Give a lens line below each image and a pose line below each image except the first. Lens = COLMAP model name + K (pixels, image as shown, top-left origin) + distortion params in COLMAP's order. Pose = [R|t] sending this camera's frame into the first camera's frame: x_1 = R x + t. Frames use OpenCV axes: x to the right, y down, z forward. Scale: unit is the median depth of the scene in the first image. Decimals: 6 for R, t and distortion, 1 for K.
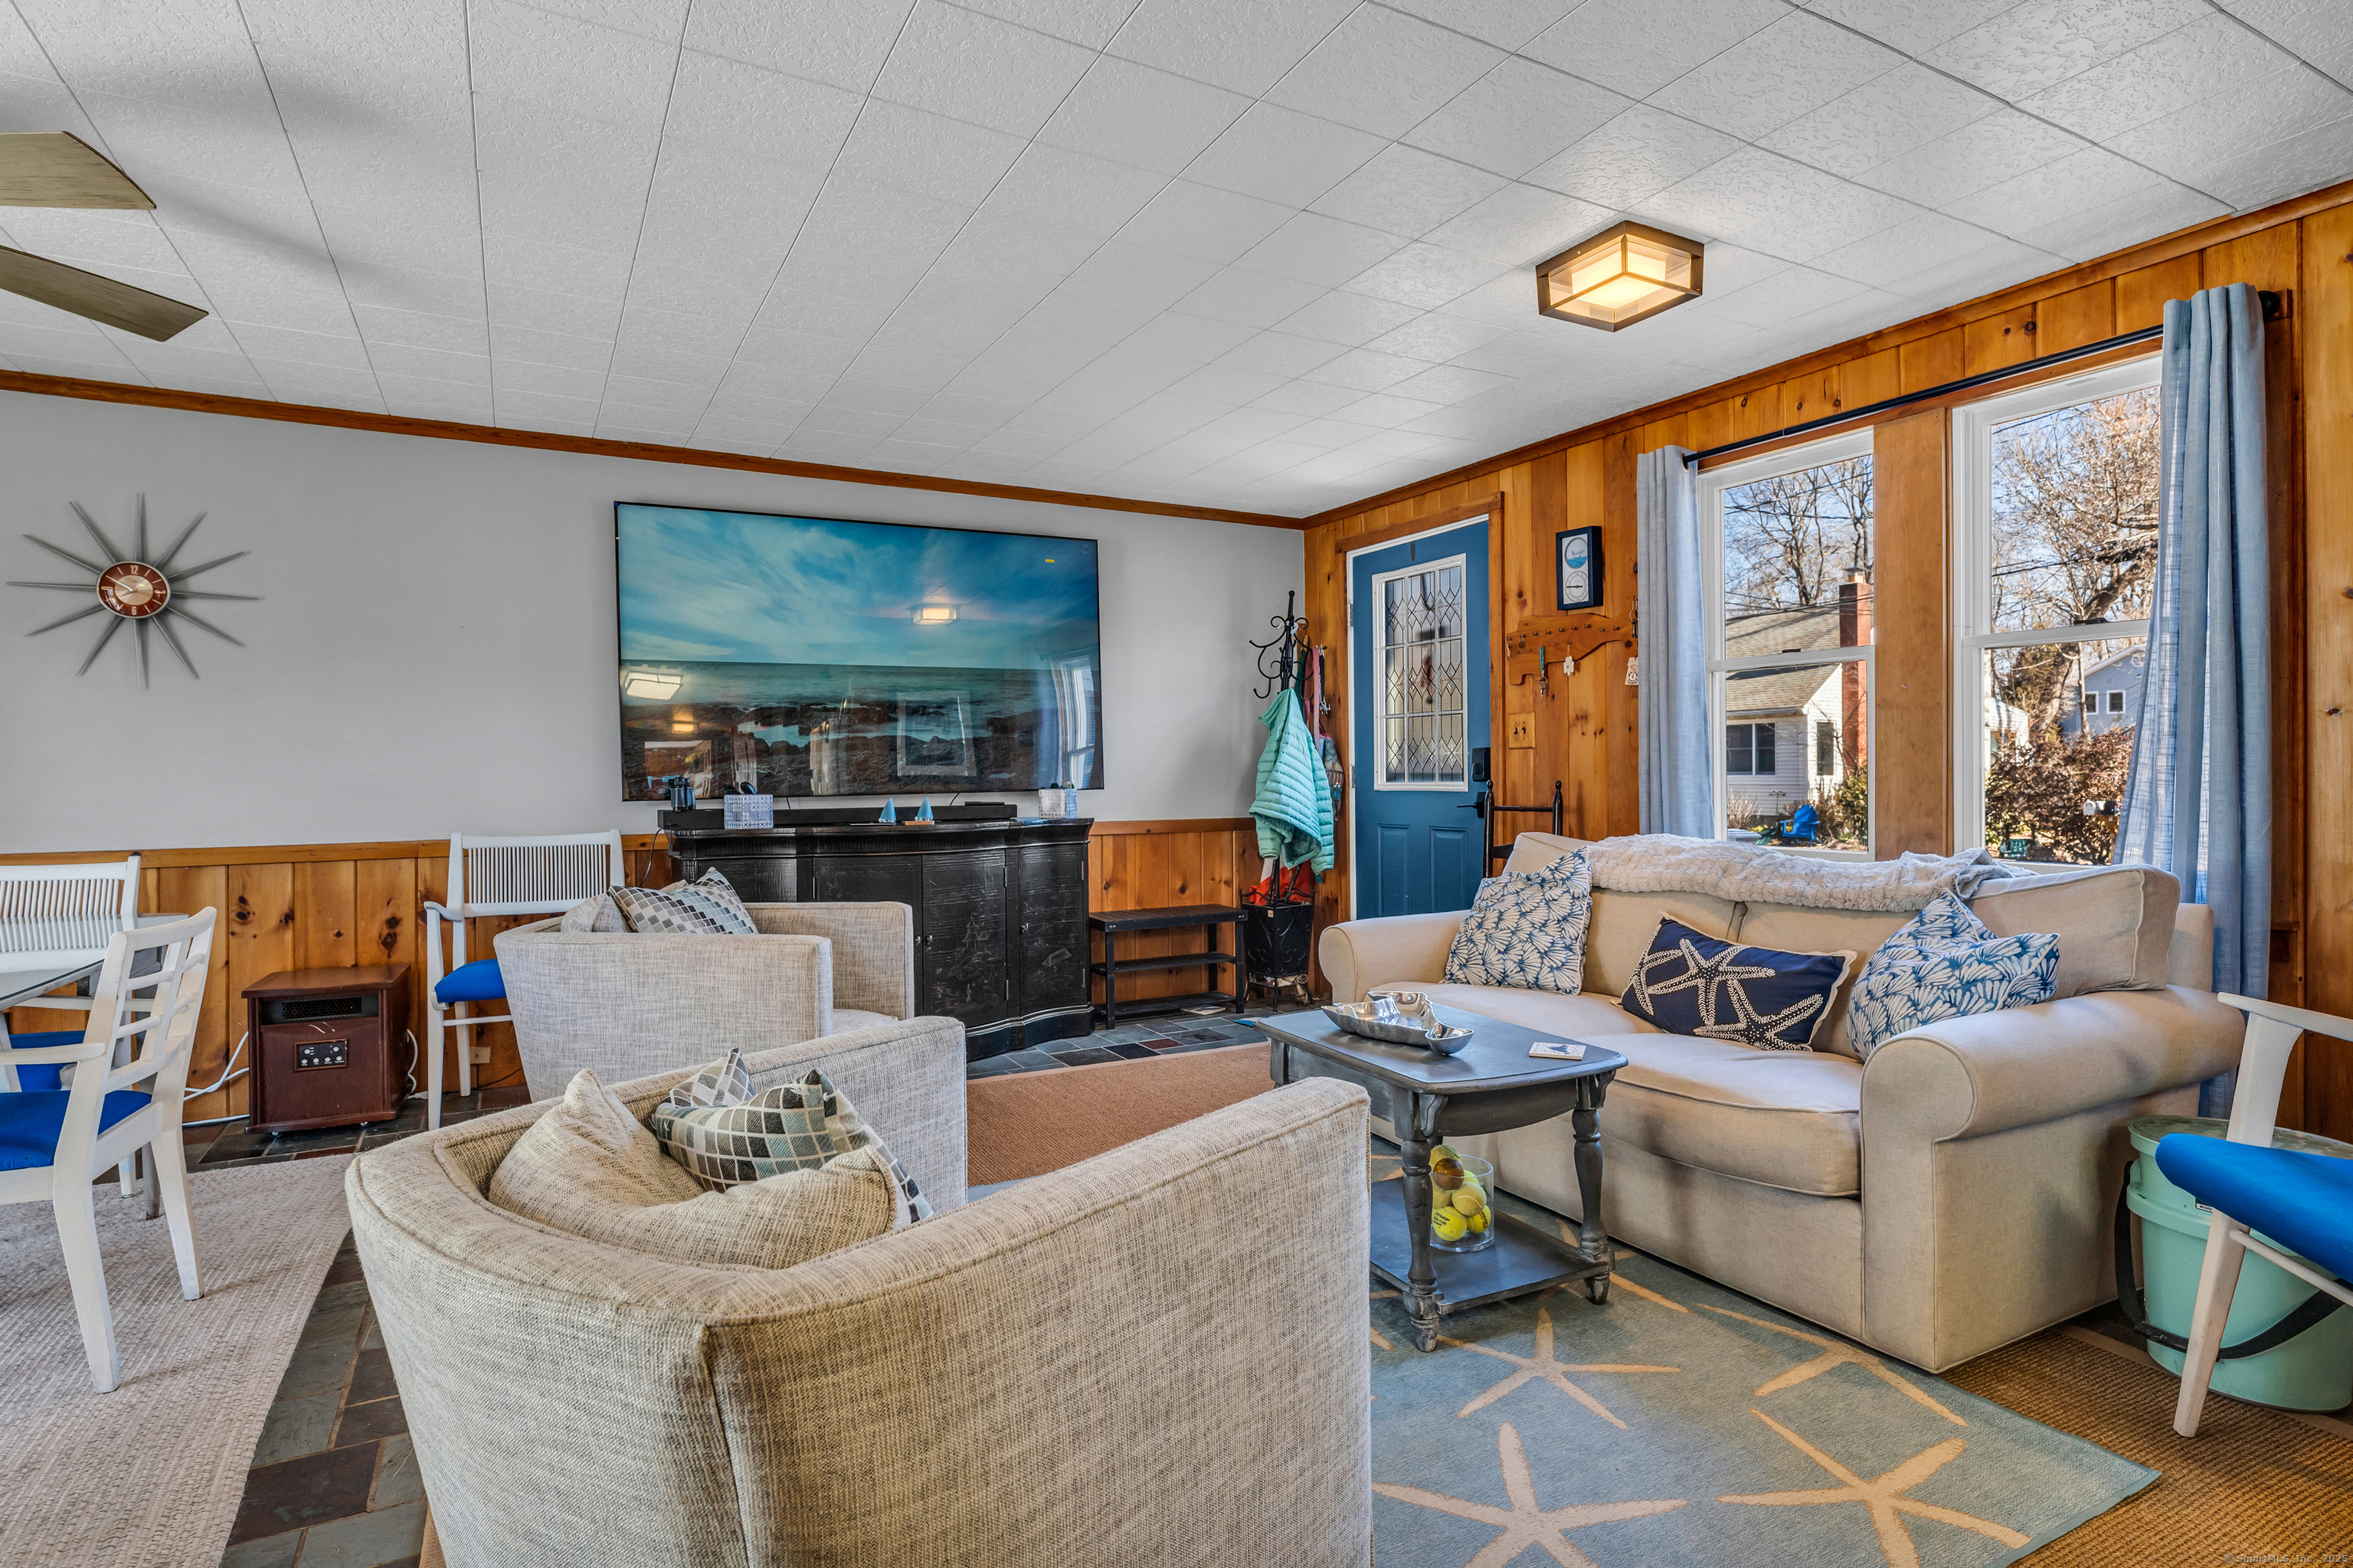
lens RADIAL K [[1197.0, 0, 1171.8], [0, 1197.0, 781.4], [0, 0, 1]] dist [-0.004608, 0.000456]
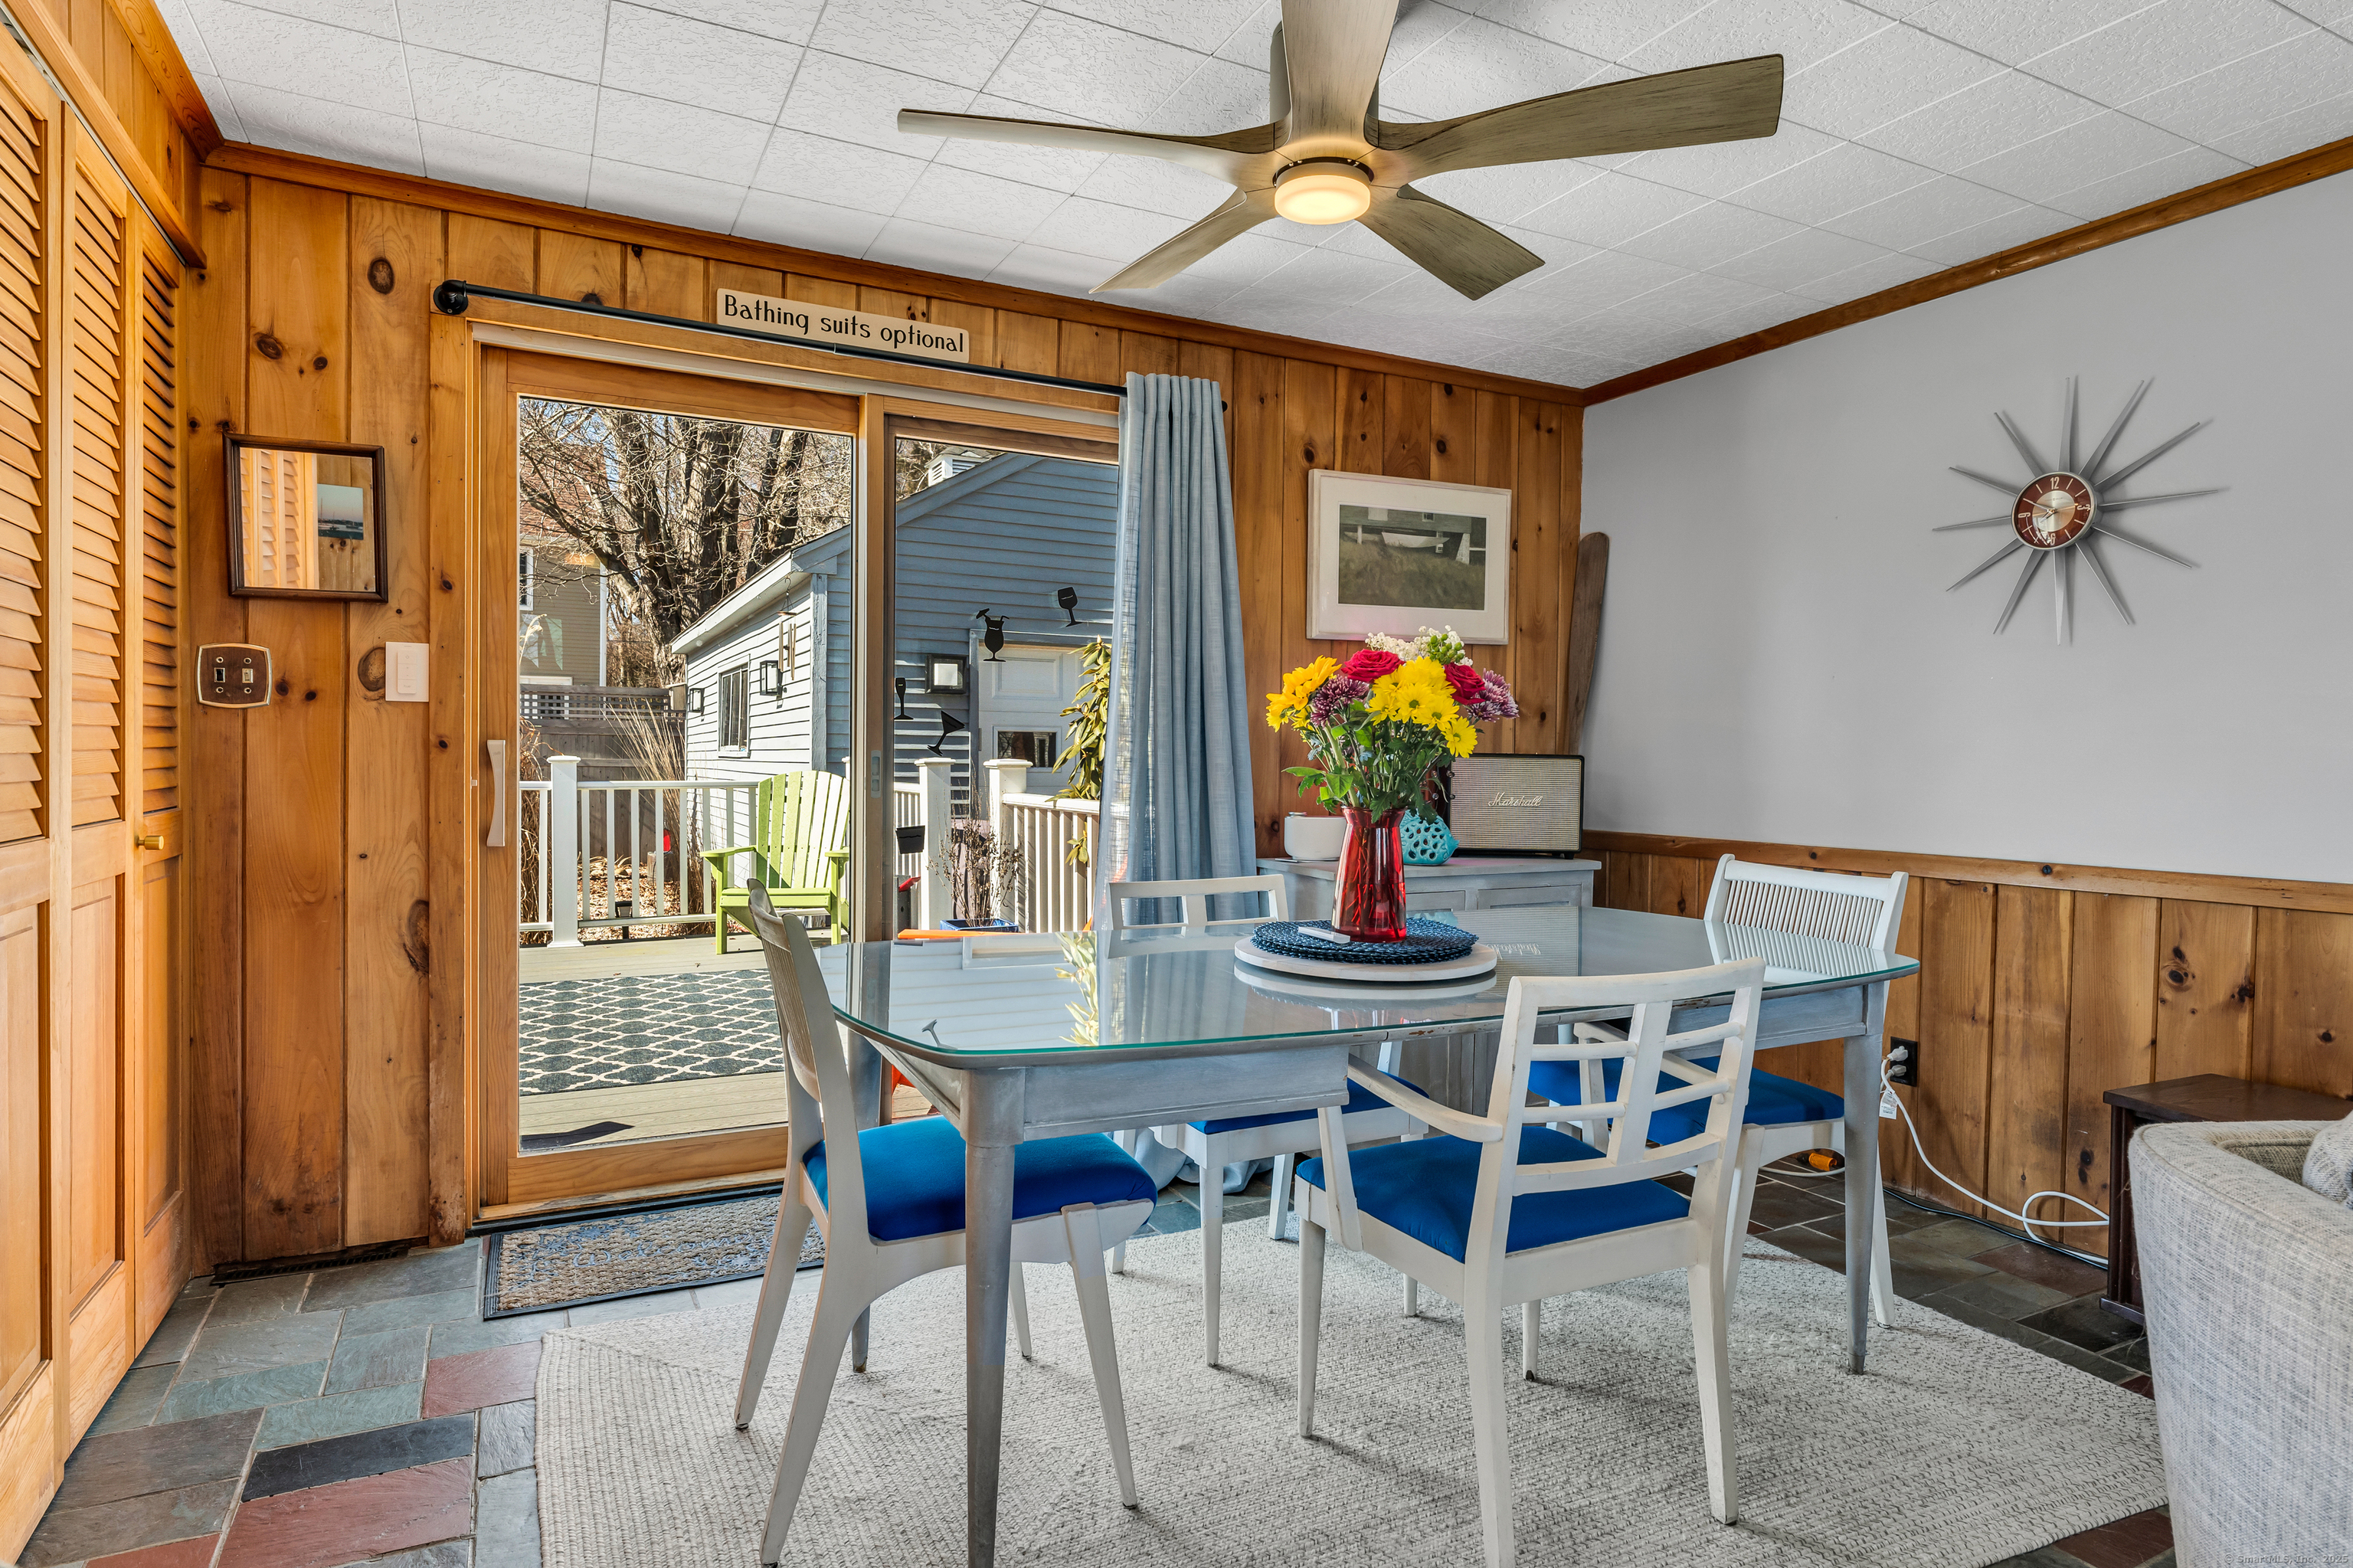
lens RADIAL K [[1296.9, 0, 1176.5], [0, 1296.9, 784.0], [0, 0, 1]] dist [0.001455, -0.000704]
pose [[-0.025265, 0.028299, -0.999280, -0.047873], [-0.017089, 0.999441, 0.028735, -0.005355], [0.999535, 0.017802, -0.024768, 0.450831]]
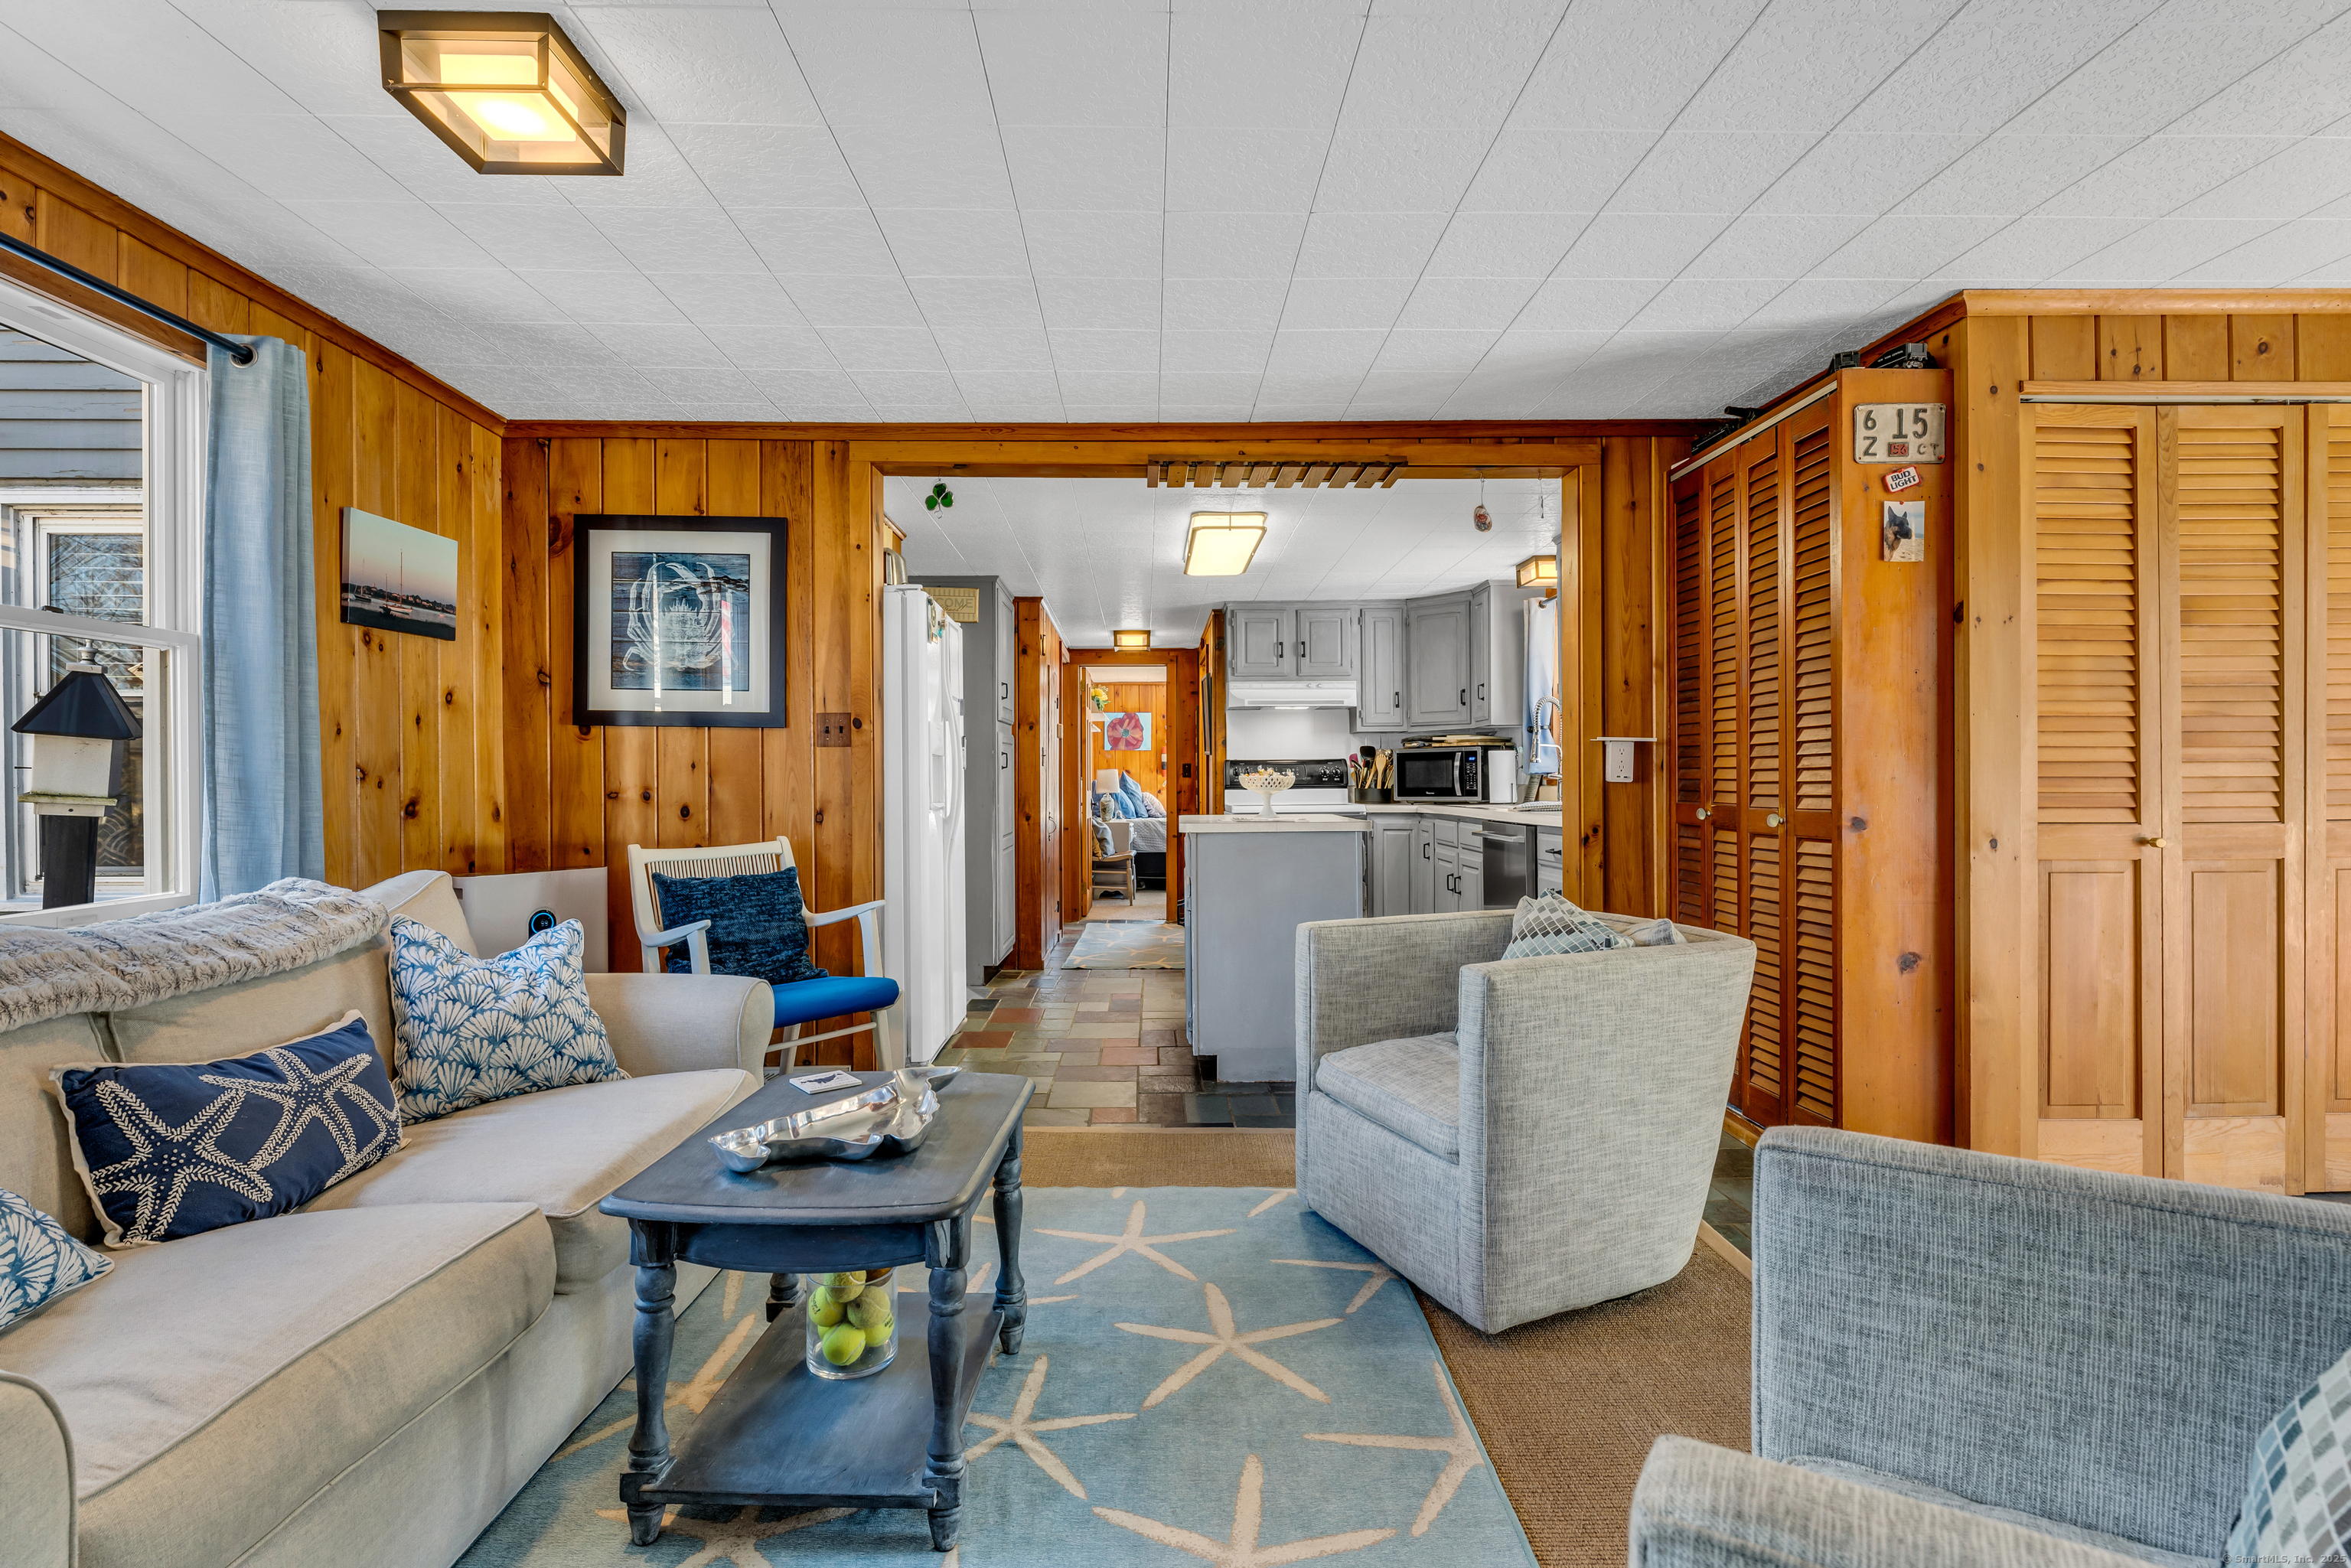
lens RADIAL K [[1111.7, 0, 1173.6], [0, 1111.7, 781.4], [0, 0, 1]] dist [-0.001262, -0.000964]
pose [[-0.890399, 0.010871, 0.455052, -0.195690], [0.014778, 0.999878, 0.005030, -0.006926], [-0.454942, 0.011204, -0.890451, 1.003552]]
